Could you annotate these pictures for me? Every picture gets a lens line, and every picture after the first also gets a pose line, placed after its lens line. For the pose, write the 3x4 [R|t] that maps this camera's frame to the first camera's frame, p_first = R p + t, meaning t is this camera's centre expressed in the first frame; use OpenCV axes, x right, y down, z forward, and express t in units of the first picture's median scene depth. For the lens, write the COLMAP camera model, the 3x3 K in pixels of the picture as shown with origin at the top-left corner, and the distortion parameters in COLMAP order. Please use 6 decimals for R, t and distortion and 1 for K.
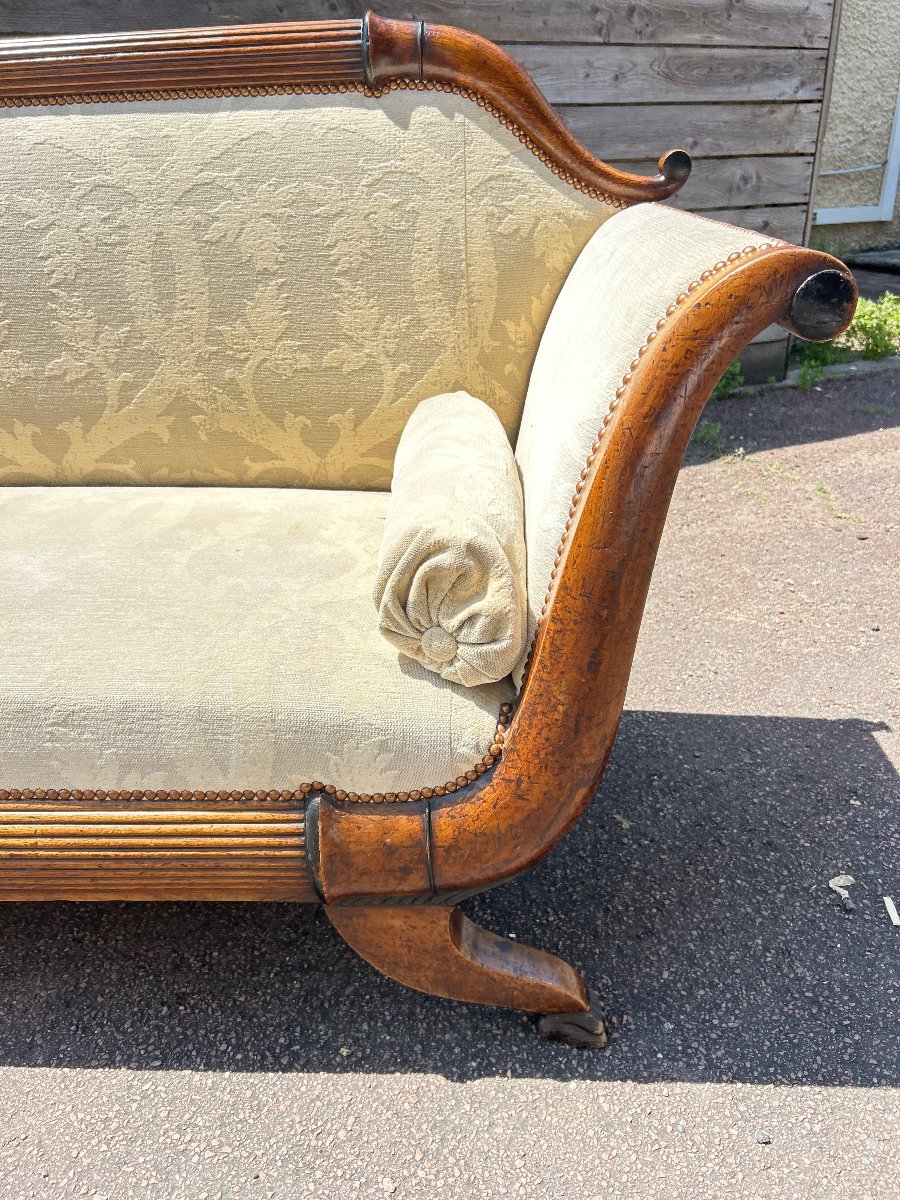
lens RADIAL K [[901.6, 0, 451.4], [0, 901.6, 591.9], [0, 0, 1]] dist [0.039923, -0.046205]
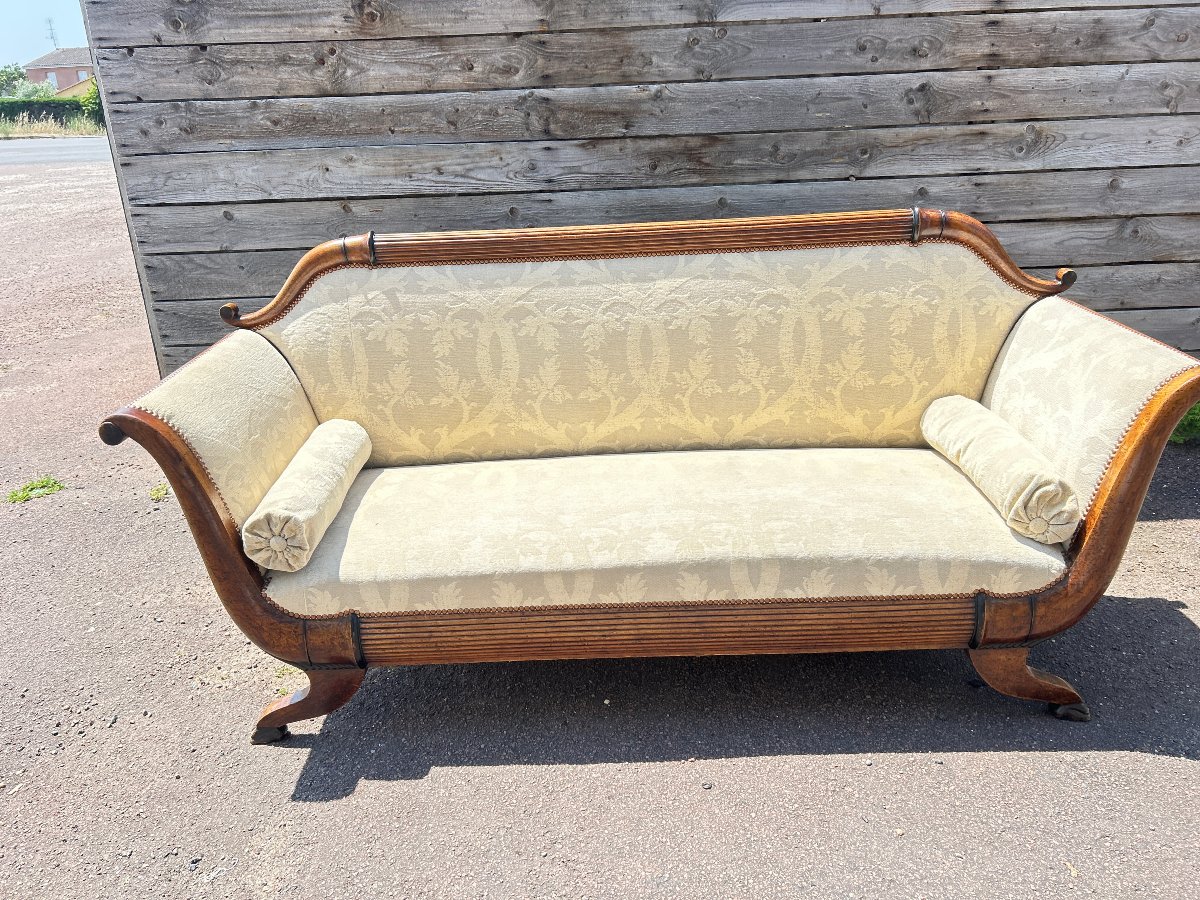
lens RADIAL K [[901.6, 0, 595.7], [0, 901.6, 463.5], [0, 0, 1]] dist [0.039923, -0.046205]
pose [[0.999219, -0.022363, 0.032587, -0.830557], [0.023869, 0.998629, -0.046596, -0.012519], [-0.031500, 0.047338, 0.998382, -0.873324]]
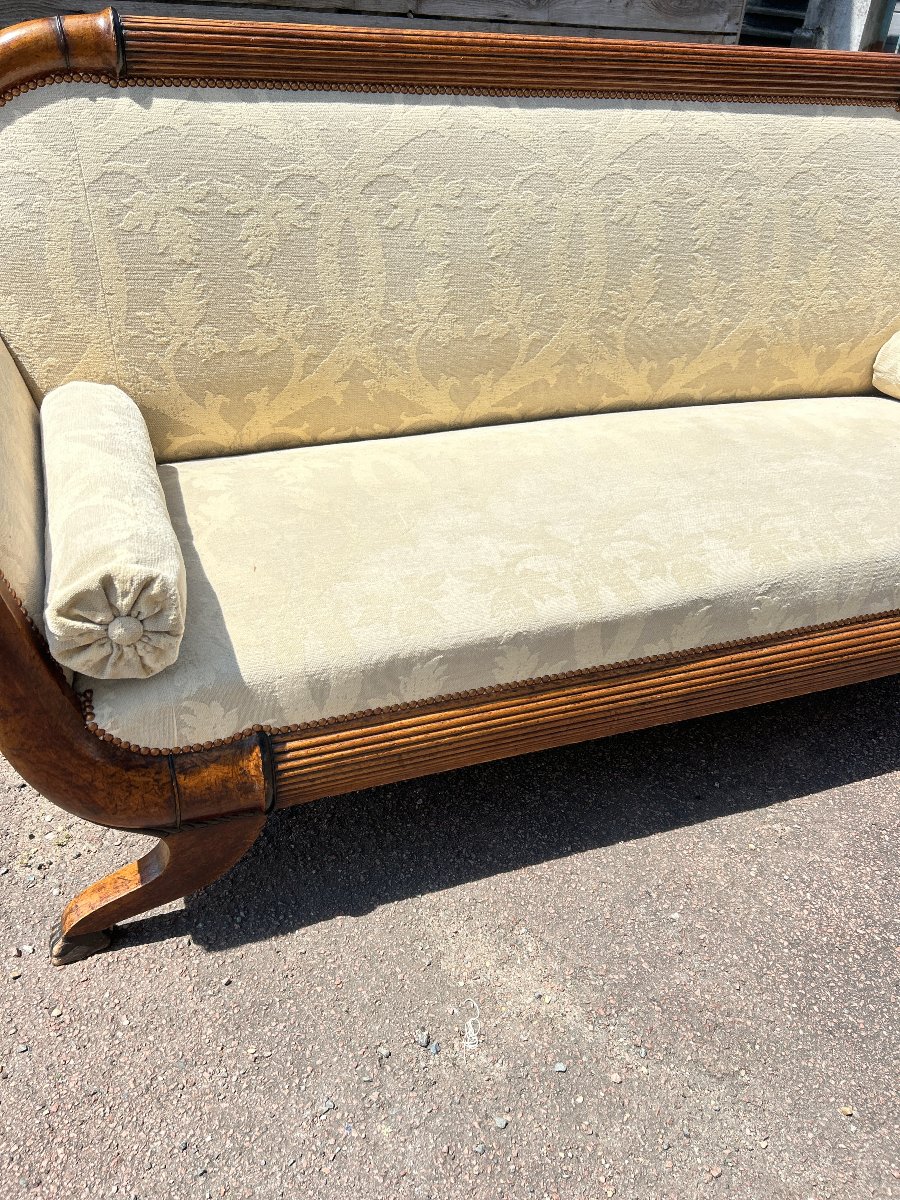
lens RADIAL K [[901.6, 0, 443.7], [0, 901.6, 620.8], [0, 0, 1]] dist [0.039923, -0.046205]
pose [[0.922222, -0.145273, 0.358332, -1.351627], [0.084051, 0.979895, 0.180945, -0.087503], [-0.377414, -0.136753, 0.915891, -0.123701]]
